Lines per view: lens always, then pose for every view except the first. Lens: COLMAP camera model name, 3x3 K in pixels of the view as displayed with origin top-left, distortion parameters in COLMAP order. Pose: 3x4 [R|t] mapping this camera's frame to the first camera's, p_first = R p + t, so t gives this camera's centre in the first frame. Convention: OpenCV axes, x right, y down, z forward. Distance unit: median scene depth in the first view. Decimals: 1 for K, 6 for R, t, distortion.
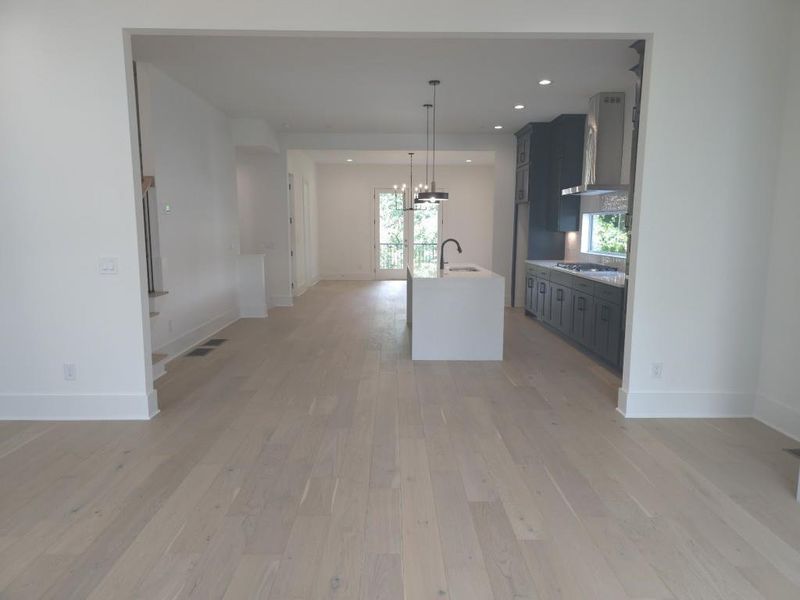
lens RADIAL K [[534.1, 0, 399.9], [0, 534.1, 299.8], [0, 0, 1]] dist [0.070799, -0.065322]
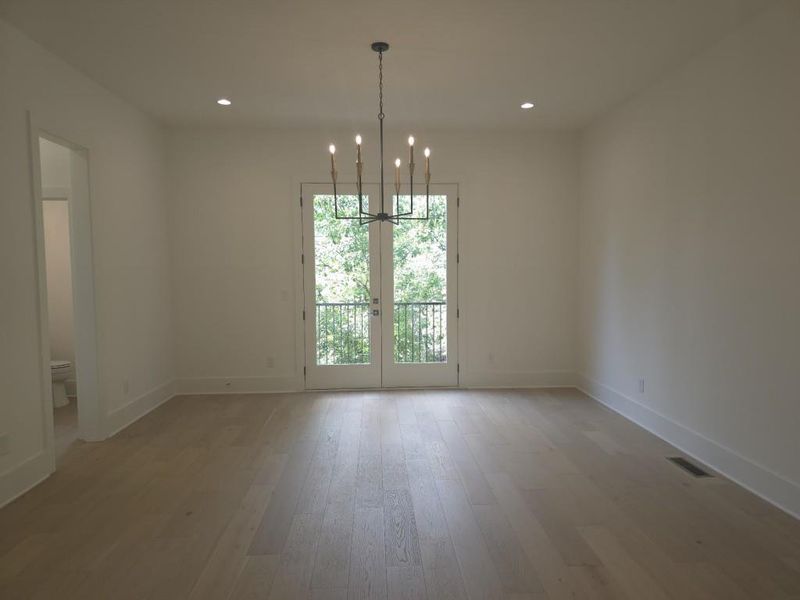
lens RADIAL K [[535.6, 0, 406.0], [0, 535.6, 302.9], [0, 0, 1]] dist [0.066860, -0.066304]
pose [[0.998596, -0.021546, 0.048390, 0.041904], [0.025338, 0.996538, -0.079178, -0.216990], [-0.046516, 0.080293, 0.995685, 1.704560]]
